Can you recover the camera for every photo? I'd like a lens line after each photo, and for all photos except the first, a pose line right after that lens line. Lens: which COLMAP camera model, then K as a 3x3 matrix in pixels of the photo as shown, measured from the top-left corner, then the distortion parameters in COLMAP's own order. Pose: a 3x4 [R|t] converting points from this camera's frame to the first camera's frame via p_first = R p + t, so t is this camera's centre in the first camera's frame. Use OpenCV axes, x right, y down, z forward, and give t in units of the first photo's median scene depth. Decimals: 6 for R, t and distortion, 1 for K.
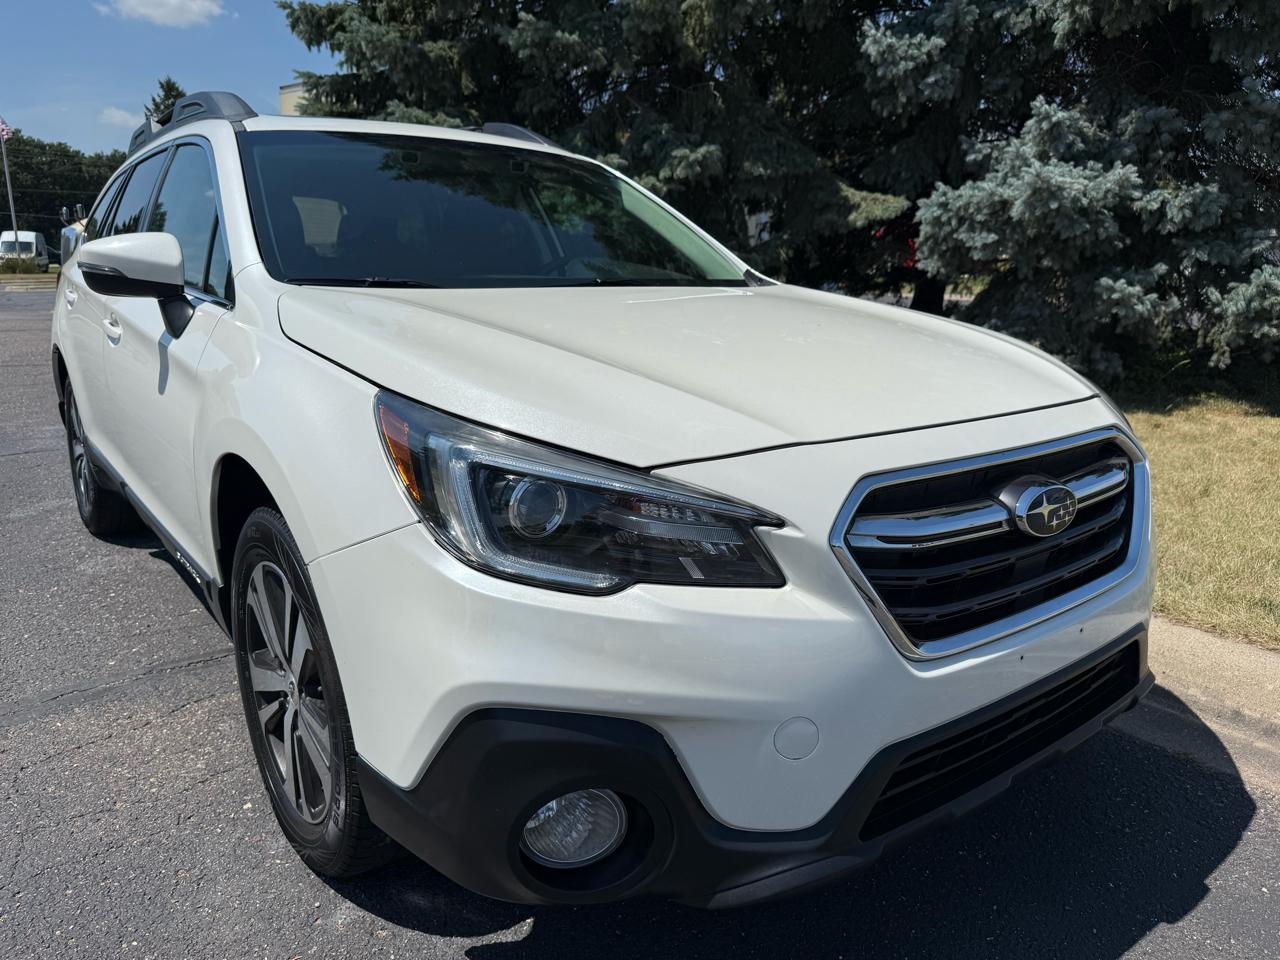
lens RADIAL K [[929.3, 0, 648.9], [0, 929.3, 479.7], [0, 0, 1]] dist [0.020524, -0.008844]
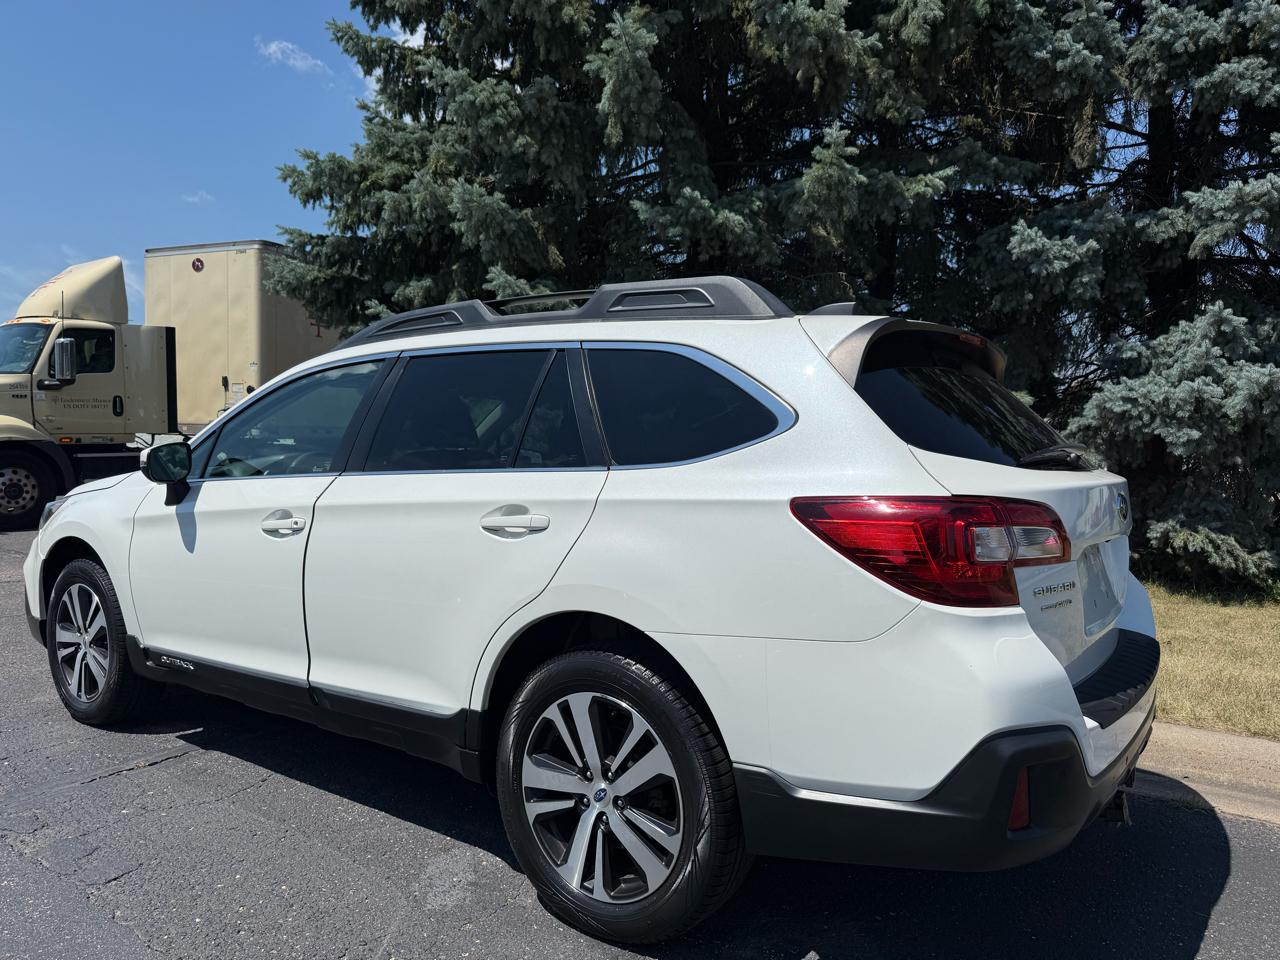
lens RADIAL K [[895.1, 0, 641.9], [0, 895.1, 500.9], [0, 0, 1]] dist [0.047310, -0.043485]
pose [[0.958739, -0.010772, 0.284085, -1.074047], [0.056611, 0.986503, -0.153645, -0.169673], [-0.278595, 0.163387, 0.946409, 0.603402]]
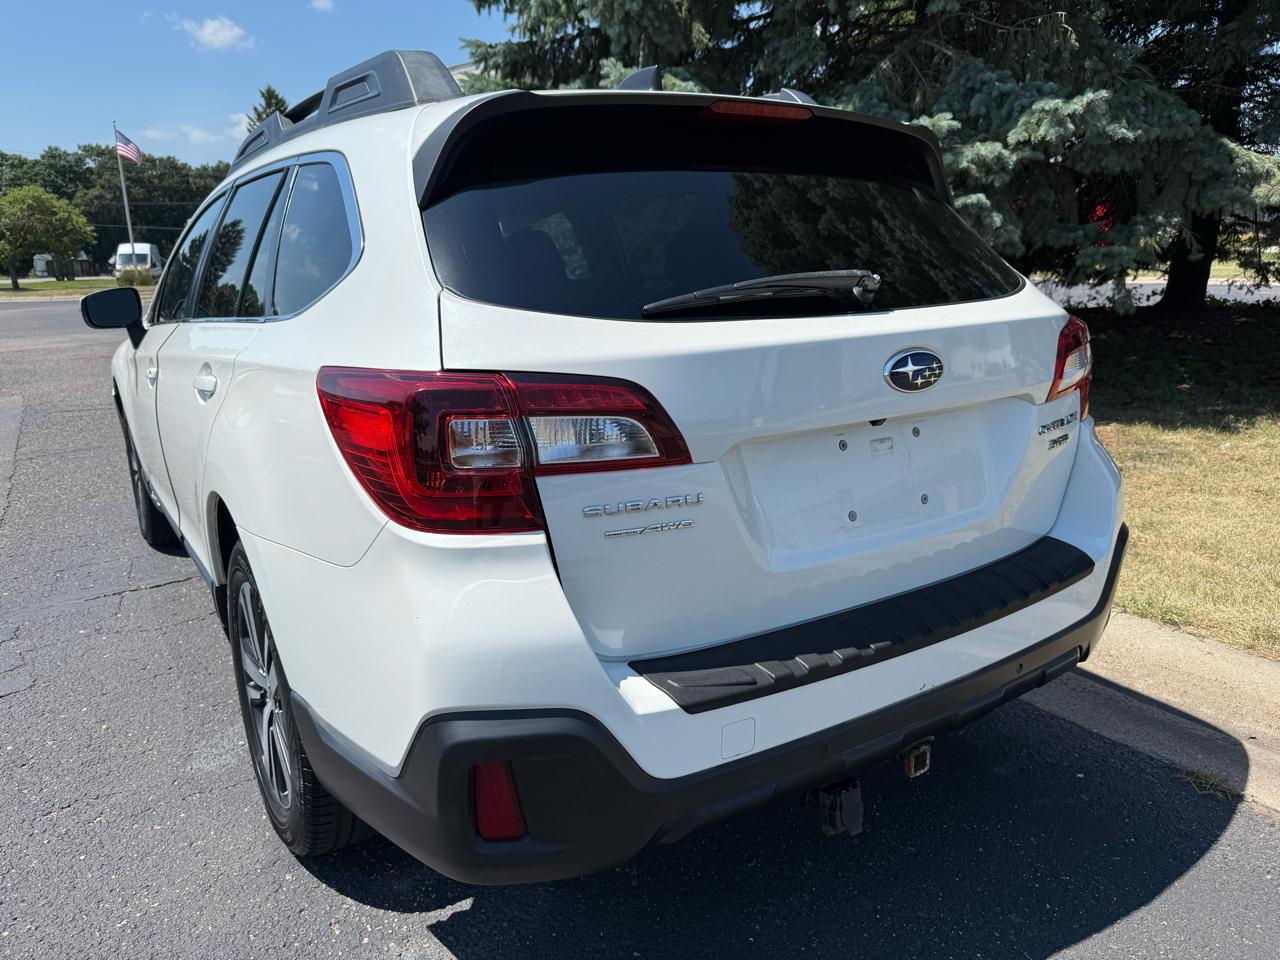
lens RADIAL K [[904.7, 0, 644.7], [0, 904.7, 489.2], [0, 0, 1]] dist [0.015989, -0.016594]
pose [[0.996442, -0.012074, -0.083416, -0.541206], [0.014271, 0.999565, 0.025794, -0.211601], [0.083069, -0.026892, 0.996181, 0.718467]]
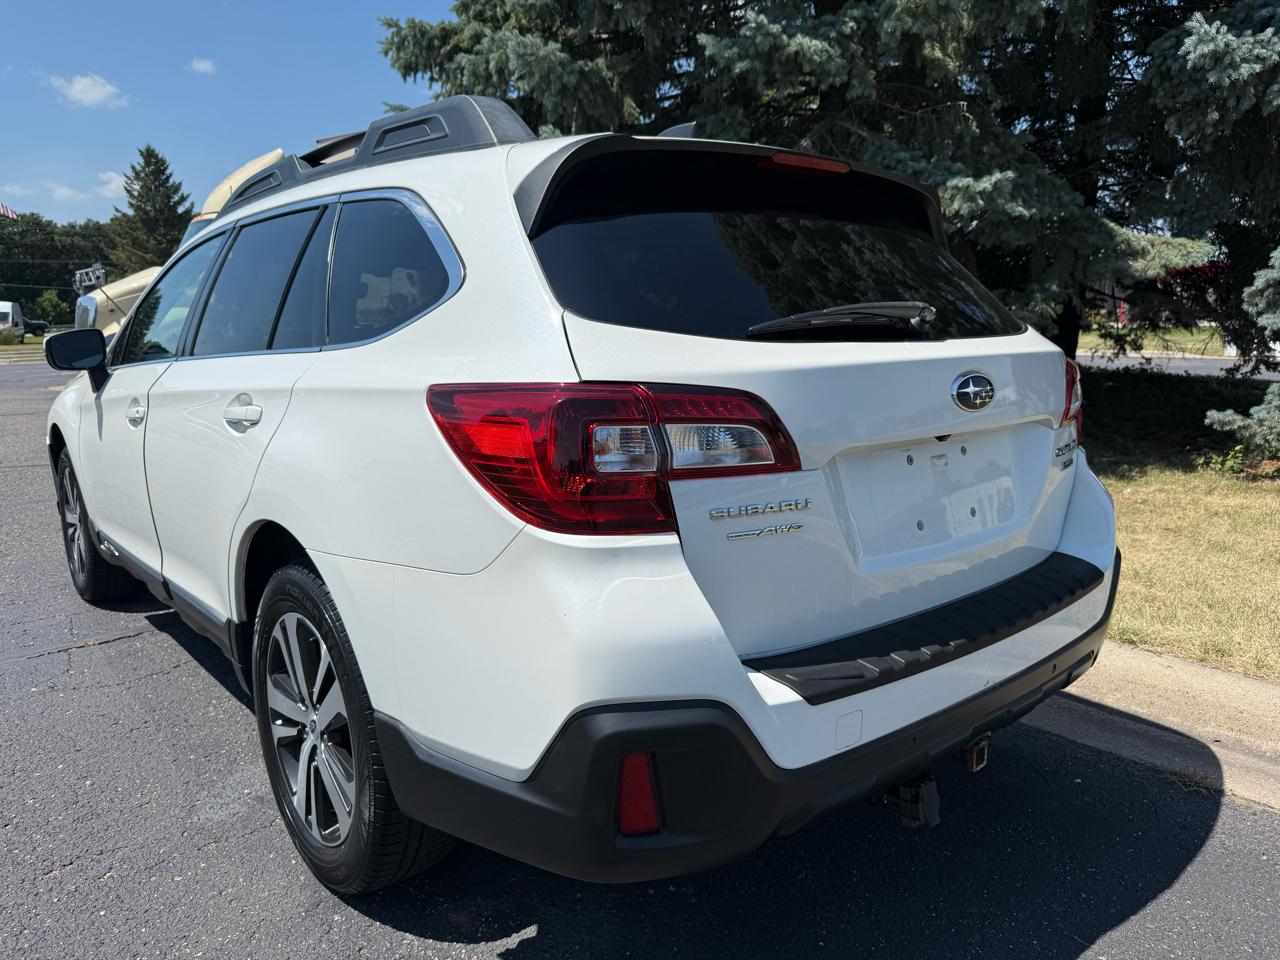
lens RADIAL K [[904.7, 0, 642.6], [0, 904.7, 486.0], [0, 0, 1]] dist [0.015989, -0.016594]
pose [[0.998928, -0.025083, 0.038914, -0.663724], [0.026909, 0.998526, -0.047133, -0.182785], [-0.037674, 0.048130, 0.998130, 0.686396]]
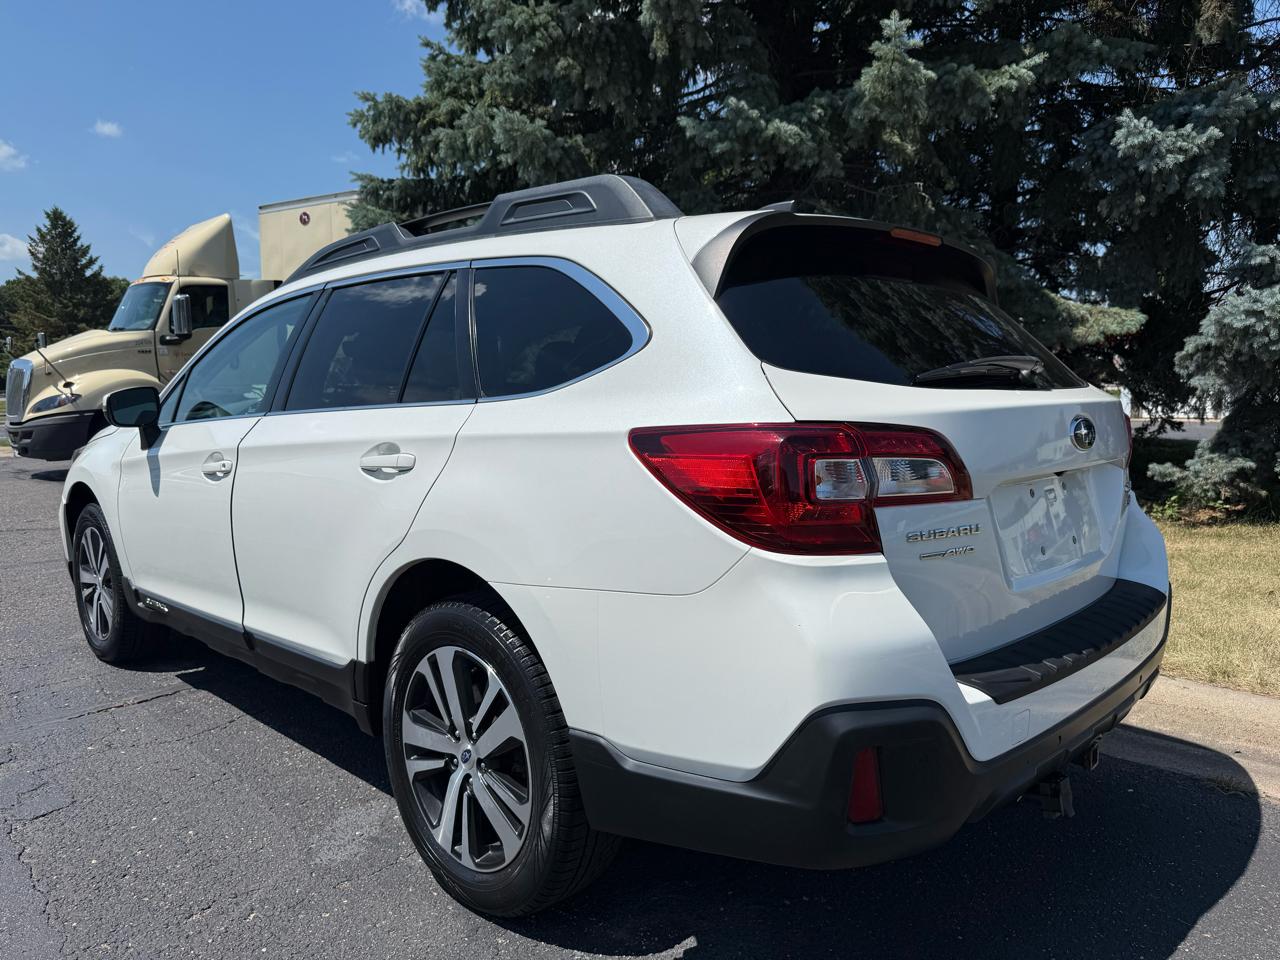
lens RADIAL K [[904.7, 0, 637.5], [0, 904.7, 490.5], [0, 0, 1]] dist [0.015989, -0.016594]
pose [[0.991220, -0.033092, 0.128015, -0.840758], [0.047265, 0.992883, -0.109309, -0.165116], [-0.123487, 0.114400, 0.985730, 0.639077]]
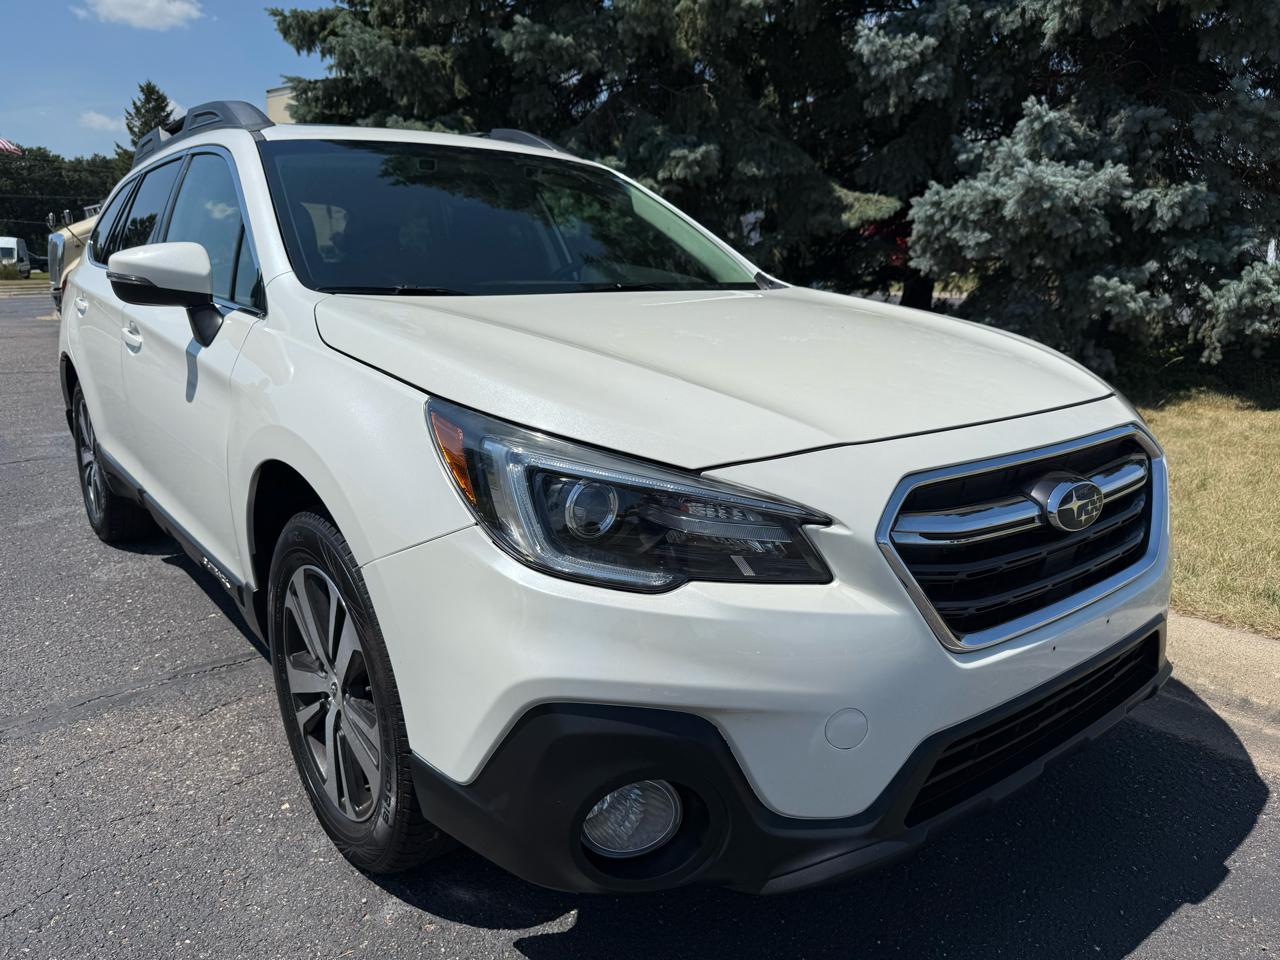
lens RADIAL K [[929.3, 0, 649.1], [0, 929.3, 482.2], [0, 0, 1]] dist [0.020524, -0.008844]
pose [[0.999839, -0.012033, 0.013336, -0.028484], [0.012003, 0.999925, 0.002330, -0.000659], [-0.013363, -0.002170, 0.999908, -0.013285]]
